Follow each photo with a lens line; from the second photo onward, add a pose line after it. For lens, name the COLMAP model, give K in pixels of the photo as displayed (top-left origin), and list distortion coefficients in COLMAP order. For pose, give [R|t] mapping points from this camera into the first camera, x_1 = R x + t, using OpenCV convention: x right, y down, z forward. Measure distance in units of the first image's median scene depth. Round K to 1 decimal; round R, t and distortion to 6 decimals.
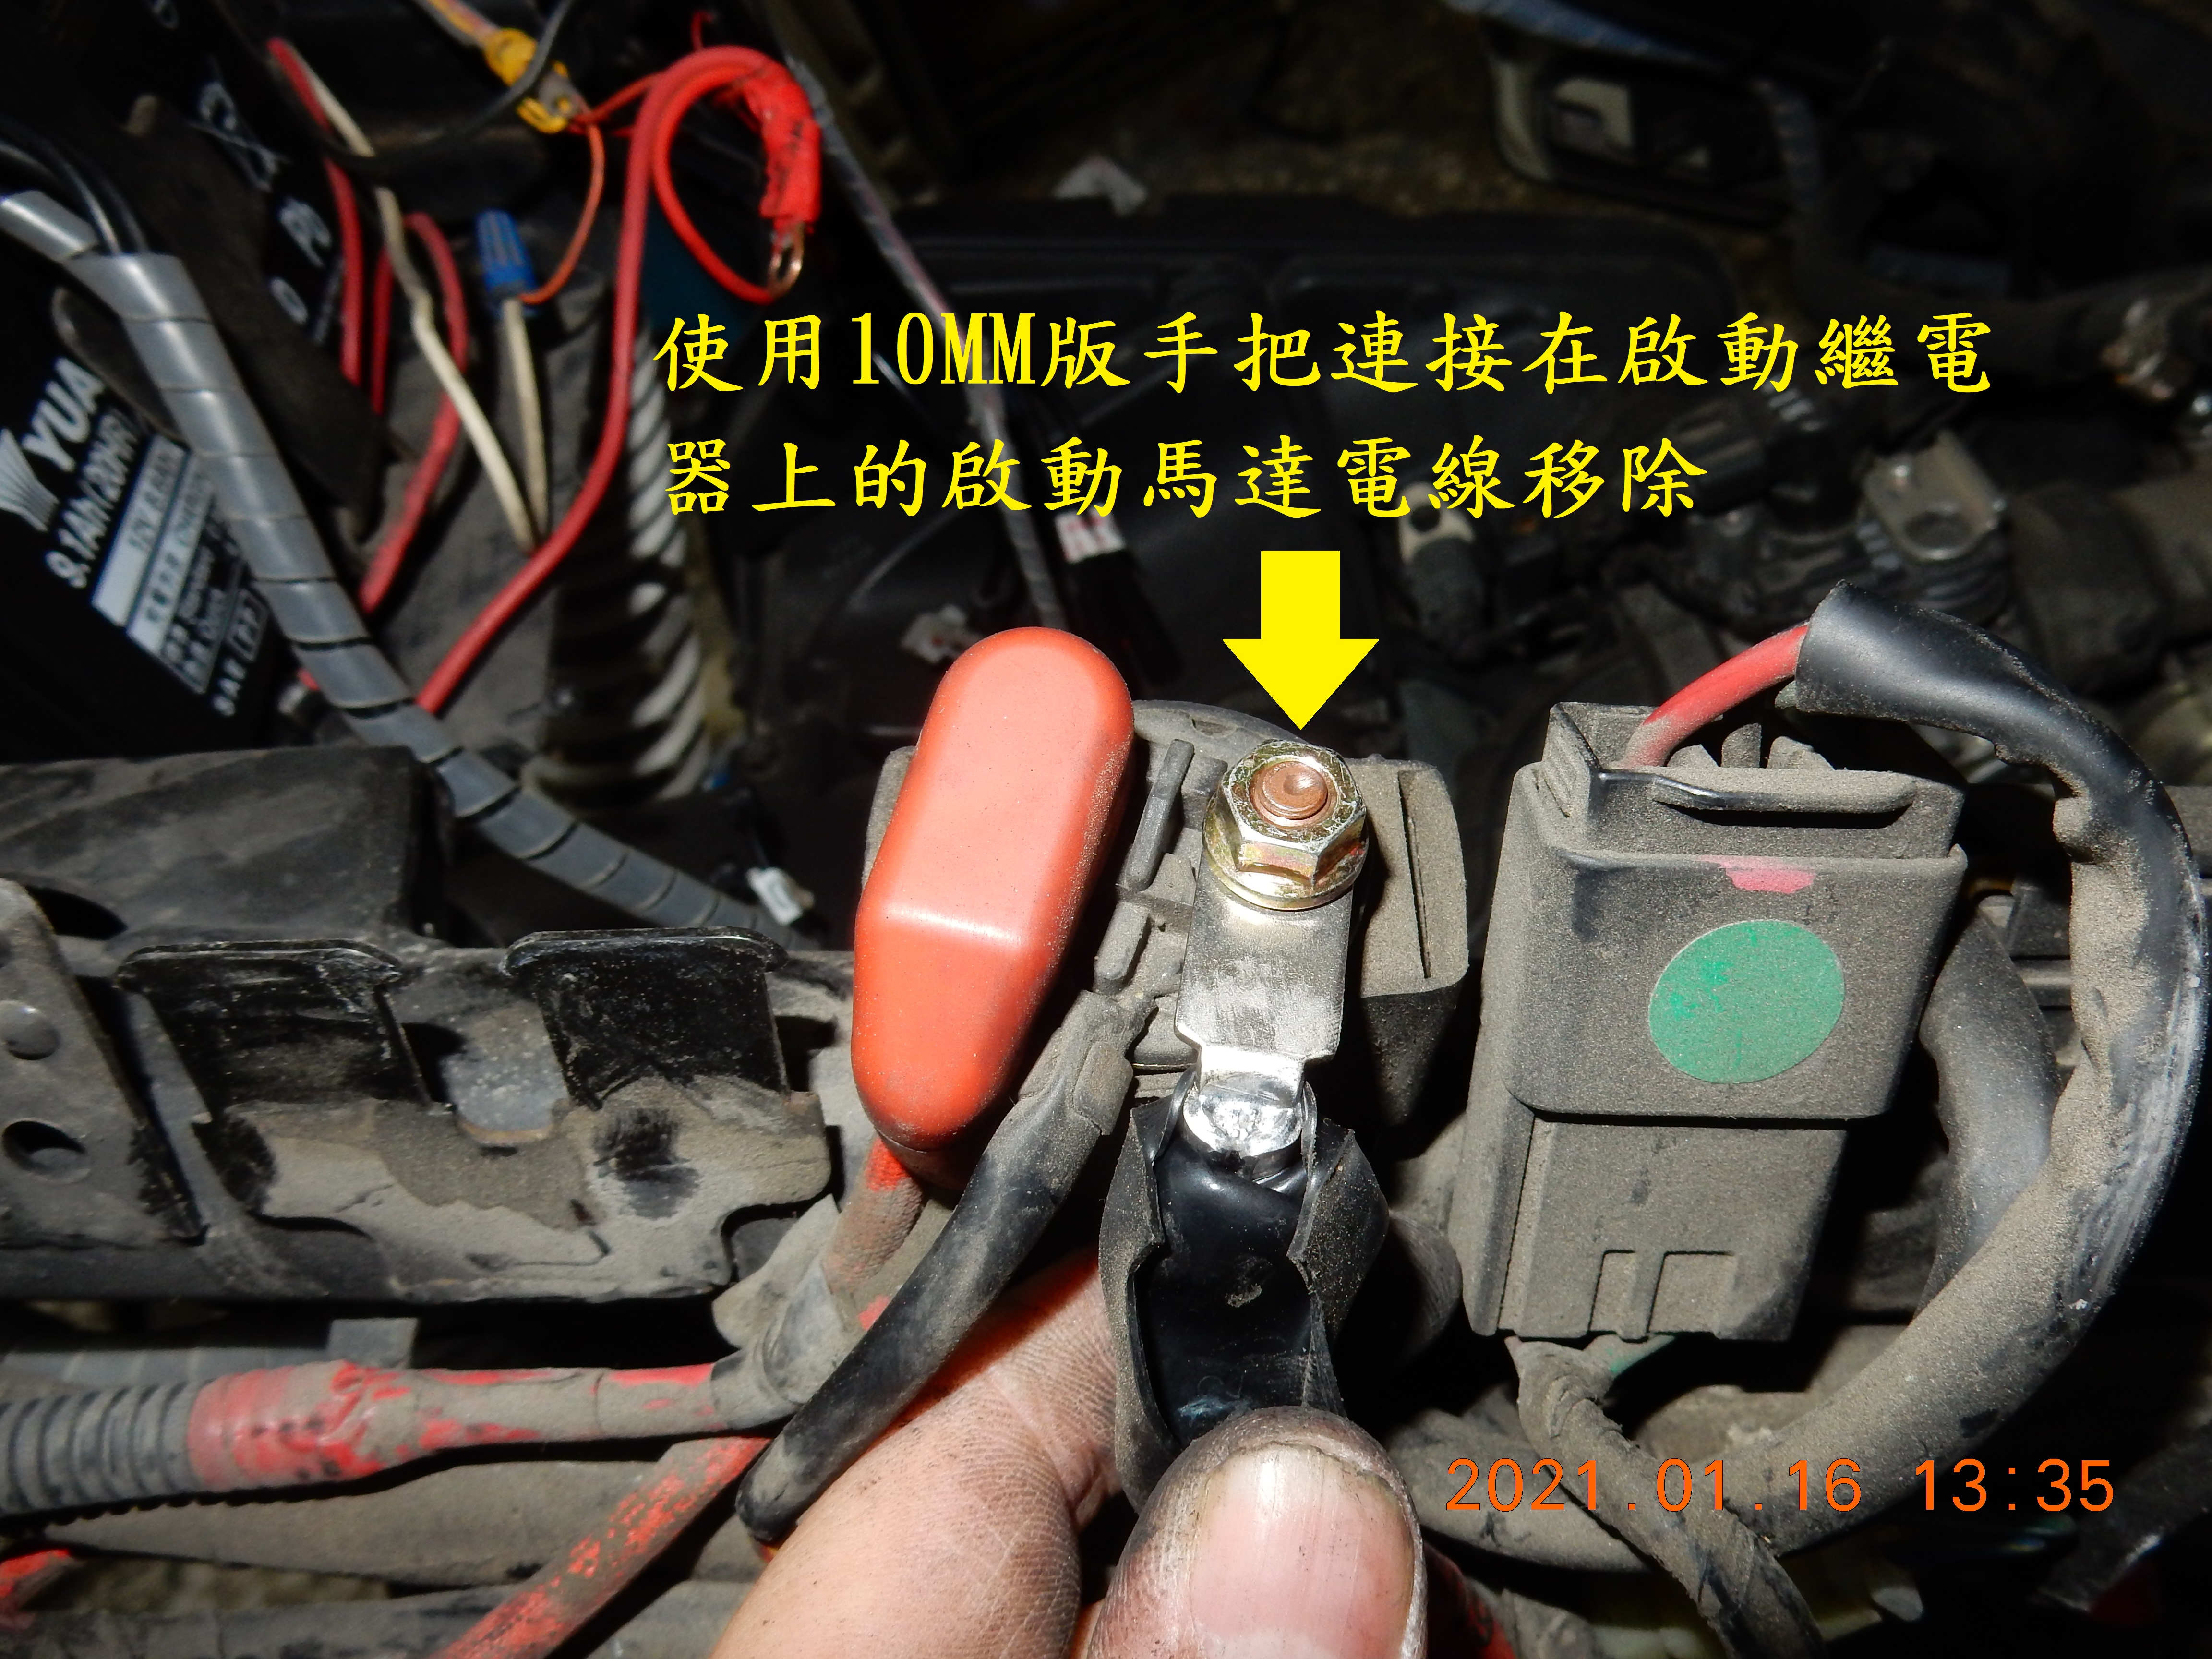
lens RADIAL K [[1610.3, 0, 1106.0], [0, 1610.3, 829.5], [0, 0, 1]] dist [-0.003039, 0.004547]
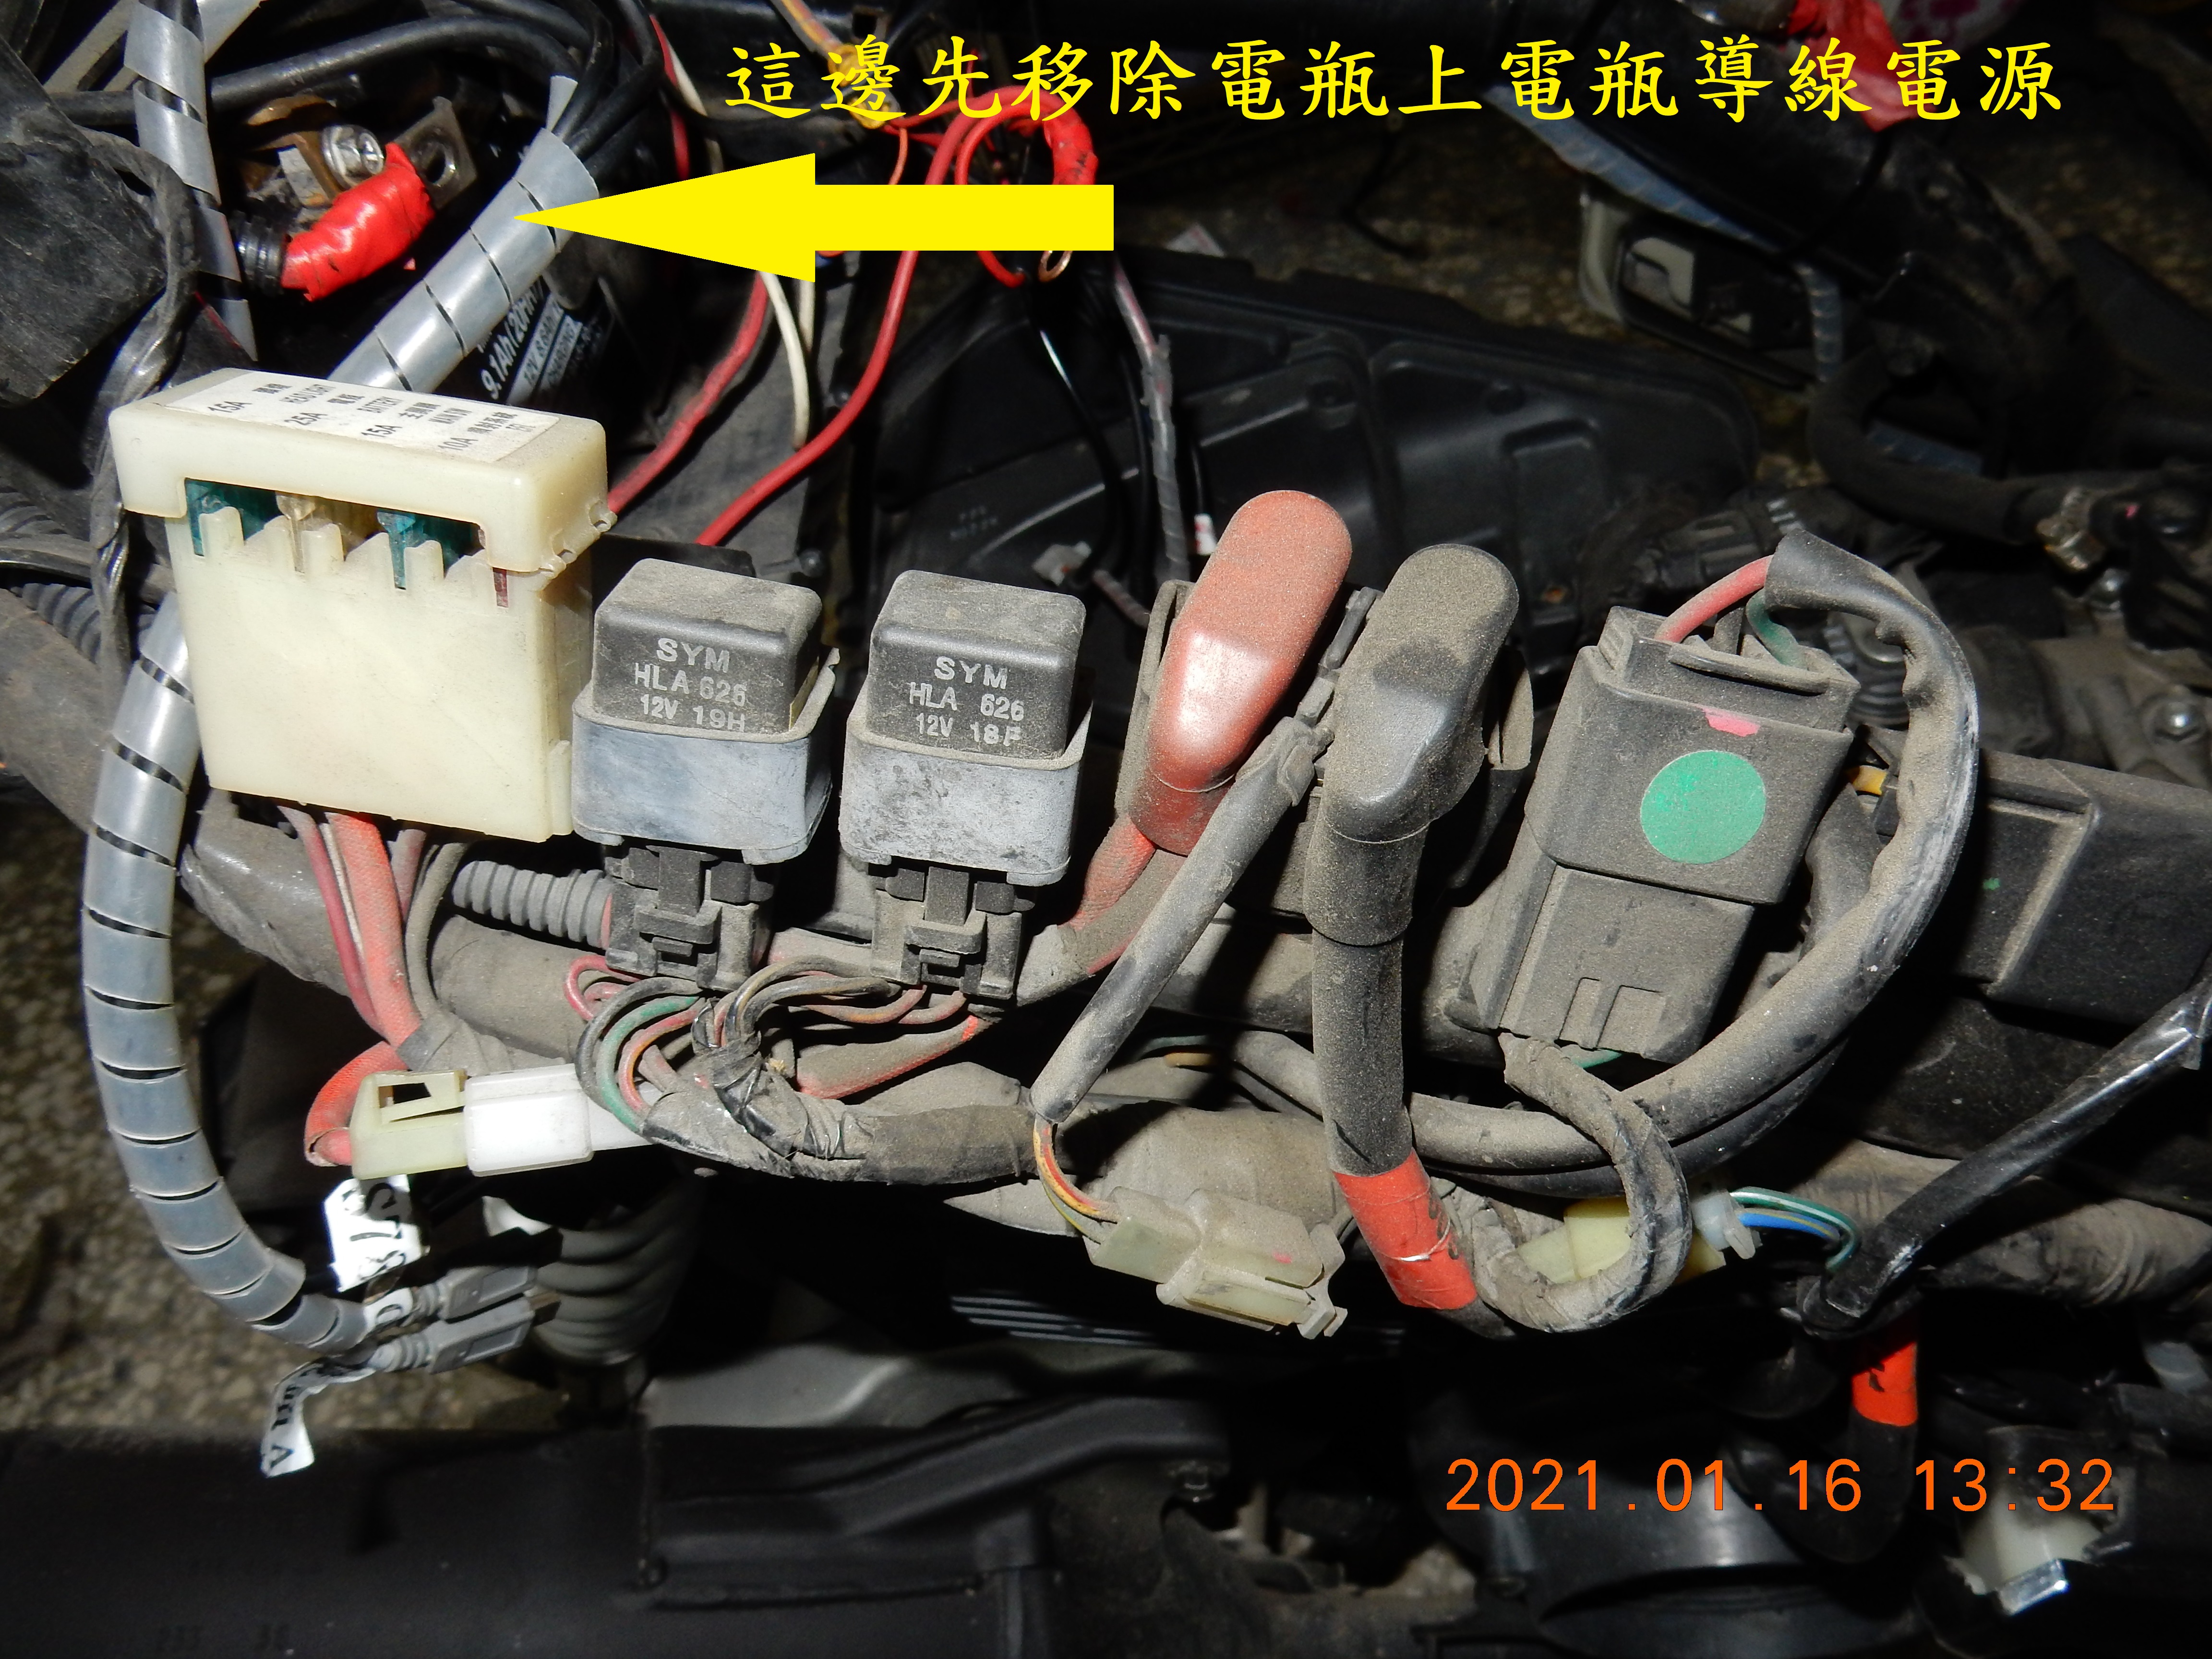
lens RADIAL K [[1589.8, 0, 1095.4], [0, 1589.8, 822.4], [0, 0, 1]] dist [-0.007239, -0.002295]
pose [[0.984539, 0.174522, 0.015030, -0.159301], [-0.173799, 0.983947, -0.040518, 0.219855], [-0.021860, 0.037279, 0.999066, -0.411925]]
